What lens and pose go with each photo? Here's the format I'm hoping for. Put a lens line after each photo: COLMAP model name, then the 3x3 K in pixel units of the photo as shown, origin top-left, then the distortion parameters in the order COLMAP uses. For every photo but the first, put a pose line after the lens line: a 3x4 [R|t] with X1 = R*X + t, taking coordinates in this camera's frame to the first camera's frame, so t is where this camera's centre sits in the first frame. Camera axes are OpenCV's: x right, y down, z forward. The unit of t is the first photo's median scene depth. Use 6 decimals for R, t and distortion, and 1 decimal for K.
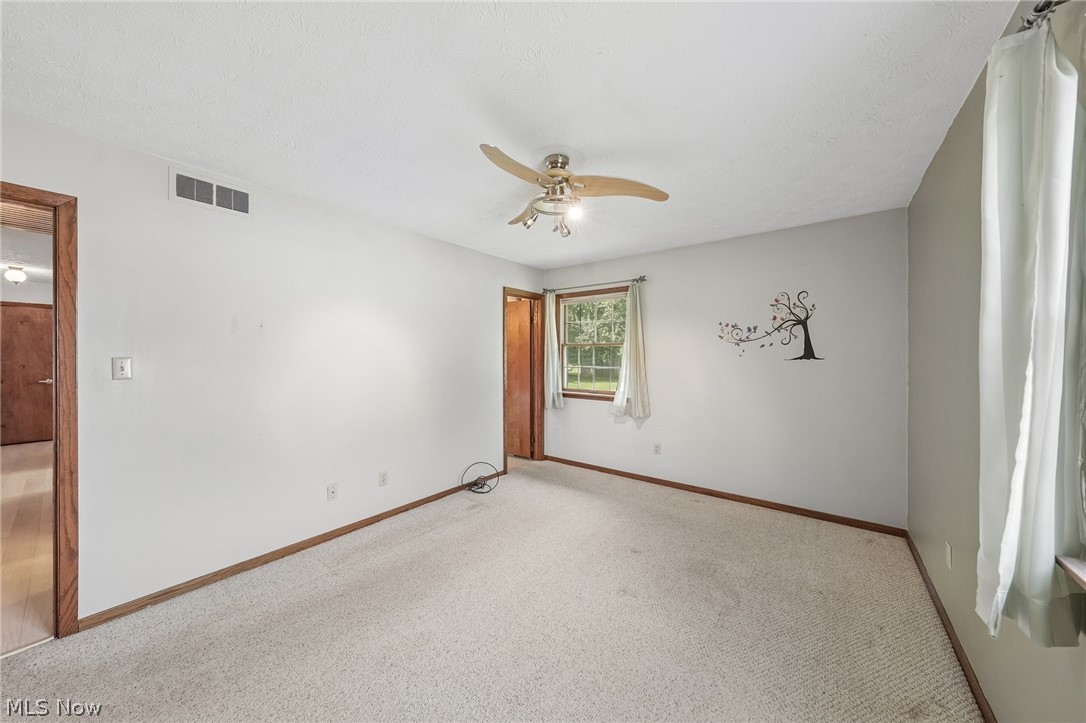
lens RADIAL K [[373.5, 0, 540.3], [0, 373.5, 356.5], [0, 0, 1]] dist [0.000298, 0.000359]
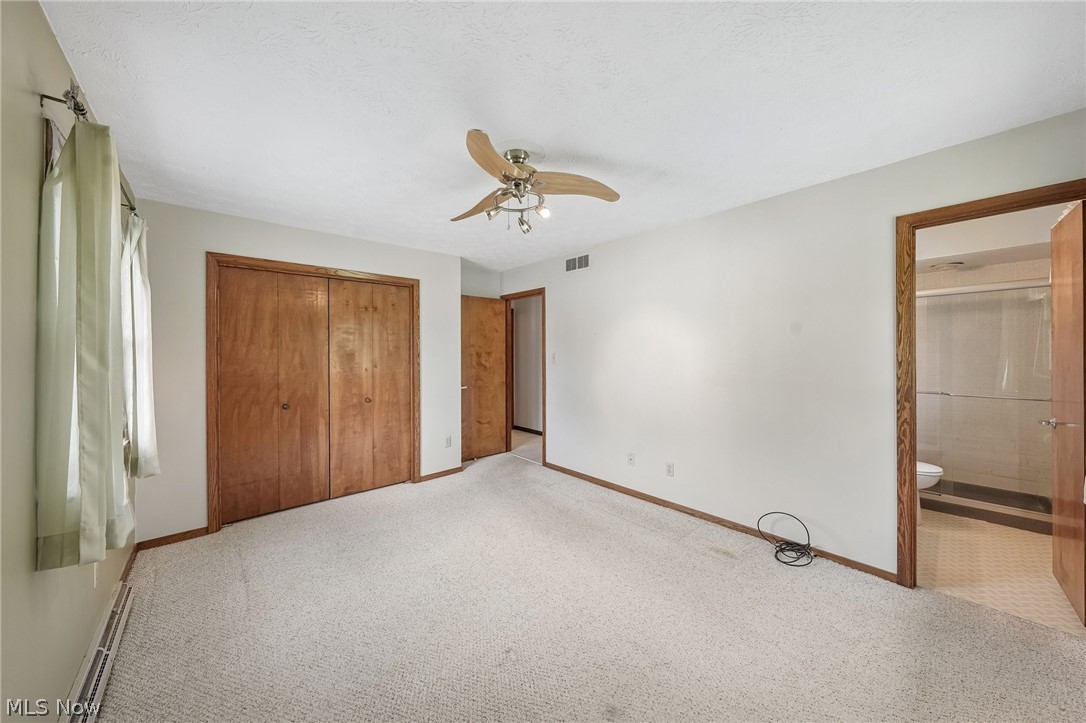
lens RADIAL K [[373.5, 0, 542.3], [0, 373.5, 356.5], [0, 0, 1]] dist [0.000298, 0.000359]
pose [[-0.179003, 0.015154, -0.983732, 0.741429], [0.000728, 0.999883, 0.015270, -0.008551], [0.983848, 0.002017, -0.178993, 0.916277]]
